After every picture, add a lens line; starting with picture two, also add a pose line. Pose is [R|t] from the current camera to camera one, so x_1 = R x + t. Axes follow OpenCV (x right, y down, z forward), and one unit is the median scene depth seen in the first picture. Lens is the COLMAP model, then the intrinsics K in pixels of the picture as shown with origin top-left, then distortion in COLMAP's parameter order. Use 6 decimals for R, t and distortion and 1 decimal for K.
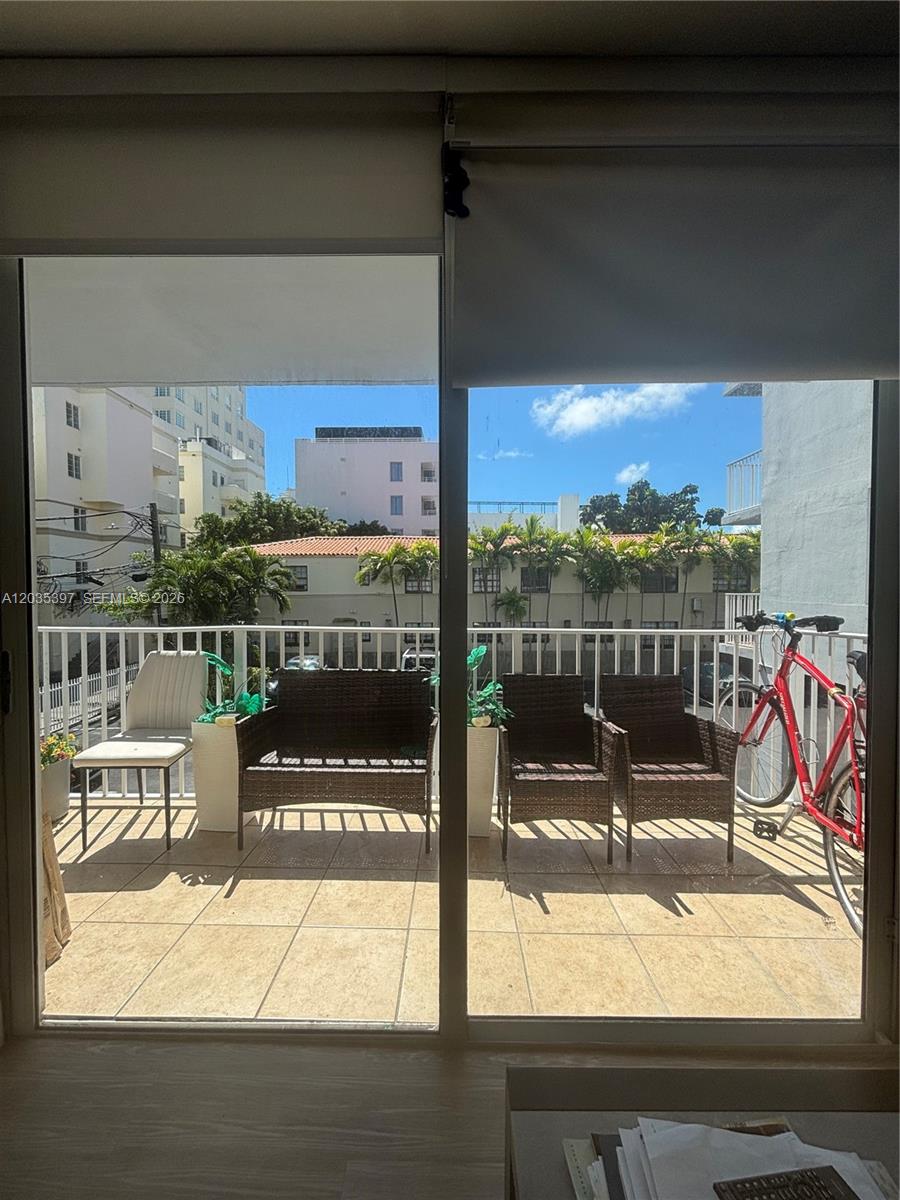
lens RADIAL K [[487.9, 0, 450.0], [0, 487.9, 600.0], [0, 0, 1]] dist [0.000092, -0.000017]
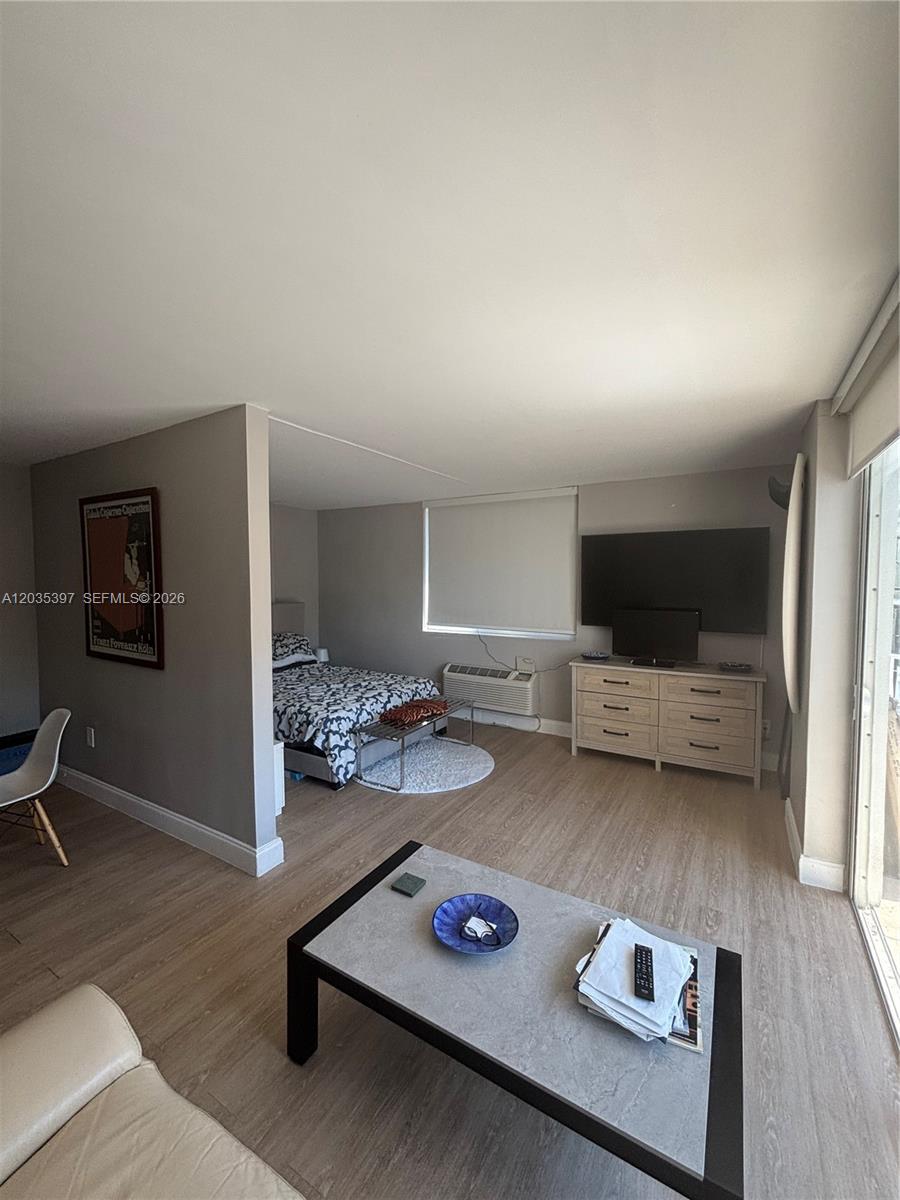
lens RADIAL K [[490.5, 0, 451.0], [0, 490.5, 594.2], [0, 0, 1]] dist [0.001070, -0.000114]
pose [[-0.507189, 0.034870, -0.861129, 0.648918], [-0.024499, 0.998194, 0.054849, -0.136365], [0.861487, 0.048915, -0.505419, 0.304246]]
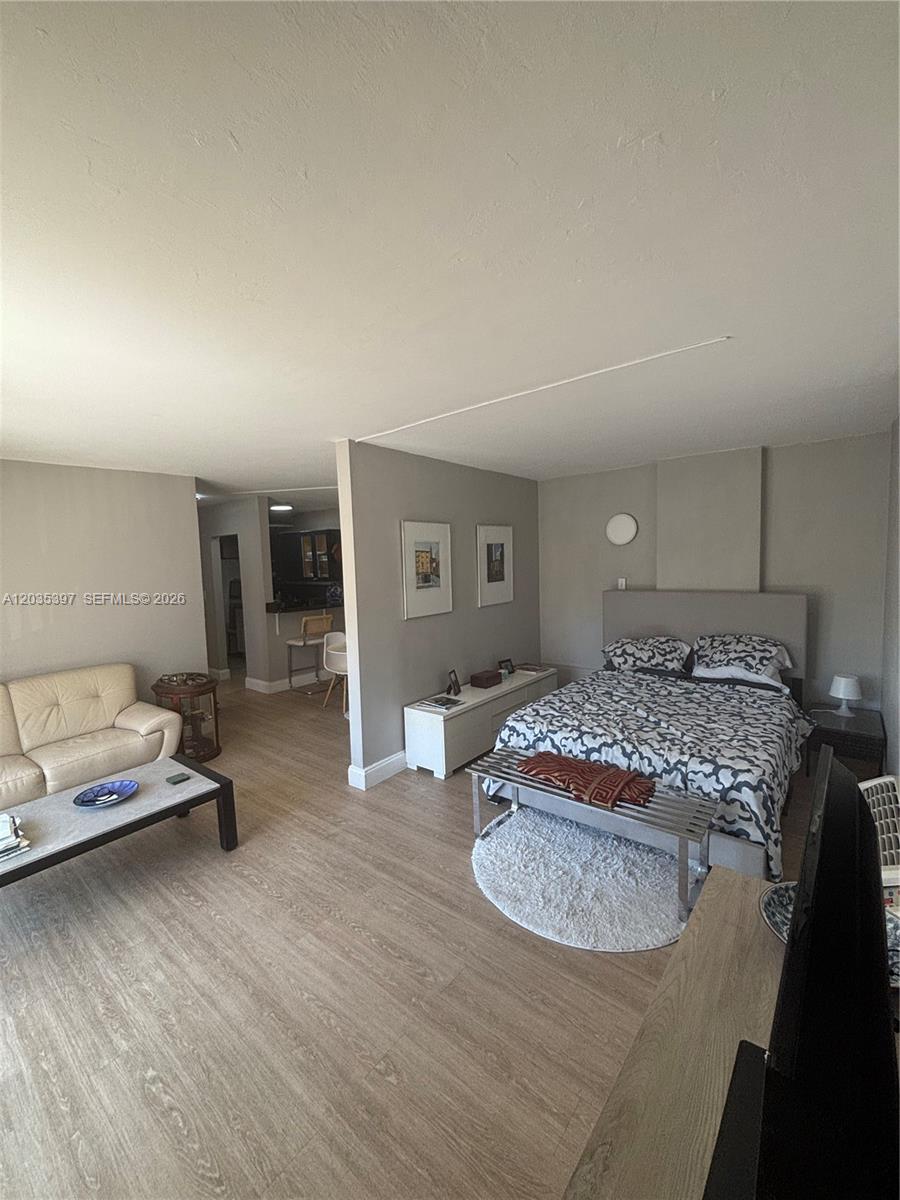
lens RADIAL K [[490.5, 0, 451.0], [0, 490.5, 594.2], [0, 0, 1]] dist [0.001070, -0.000114]
pose [[-0.782217, -0.019939, 0.622686, -0.950396], [0.048256, 0.994546, 0.092465, -0.144470], [-0.621134, 0.102376, -0.776989, 0.329811]]
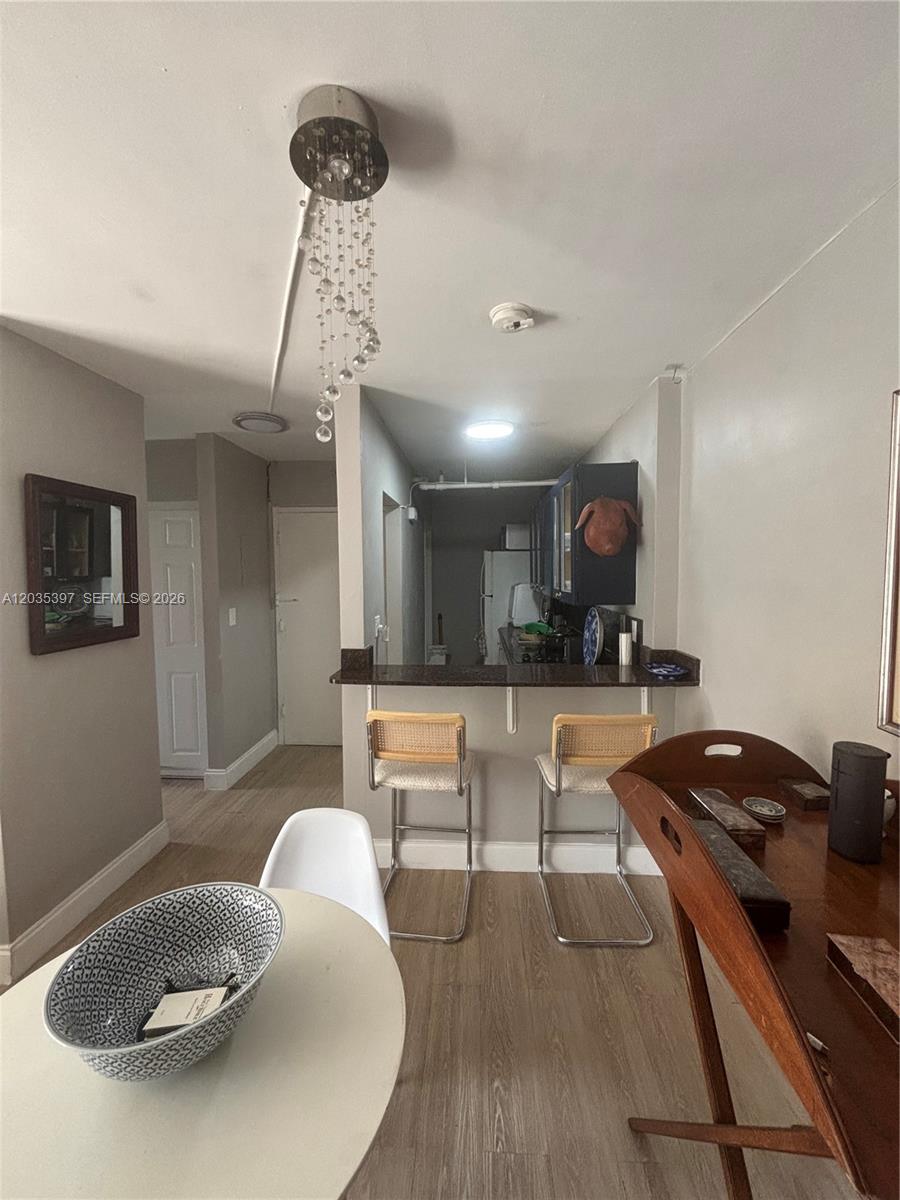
lens RADIAL K [[498.6, 0, 455.6], [0, 498.6, 609.7], [0, 0, 1]] dist [0.000421, -0.000450]
pose [[0.053079, -0.069088, 0.996197, 0.144414], [0.037124, 0.997051, 0.067170, -0.069936], [-0.997900, 0.033417, 0.055487, -1.094389]]
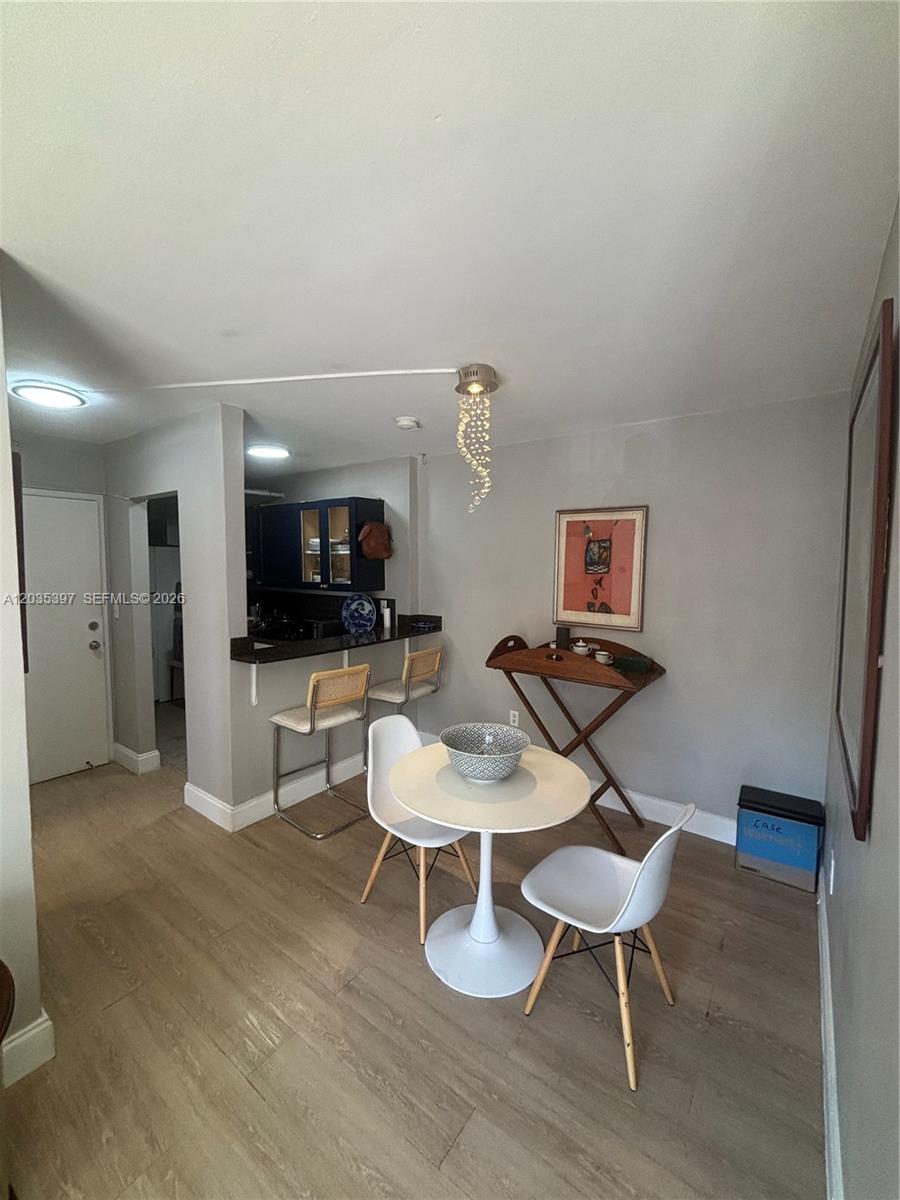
lens RADIAL K [[482.6, 0, 443.8], [0, 482.6, 596.8], [0, 0, 1]] dist [-0.001230, -0.000023]
pose [[-0.804801, -0.047894, 0.591609, 0.099385], [0.008655, 0.995686, 0.092380, -0.116920], [-0.593482, 0.079468, -0.800915, -0.311893]]
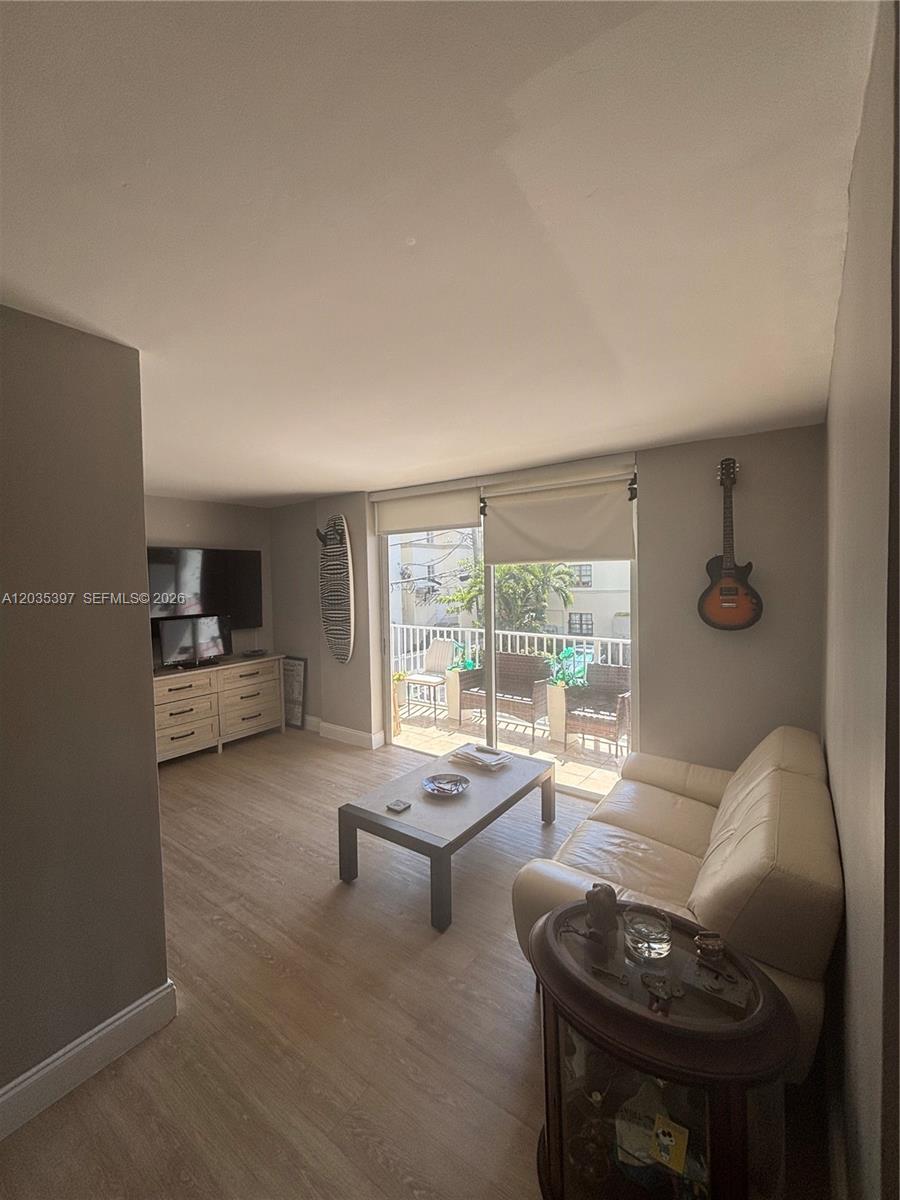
lens RADIAL K [[490.5, 0, 451.0], [0, 490.5, 594.2], [0, 0, 1]] dist [0.001070, -0.000114]
pose [[0.815313, 0.008222, -0.578962, 0.742463], [-0.001019, 0.999918, 0.012764, -0.123685], [0.579020, -0.009817, 0.815254, -0.780393]]
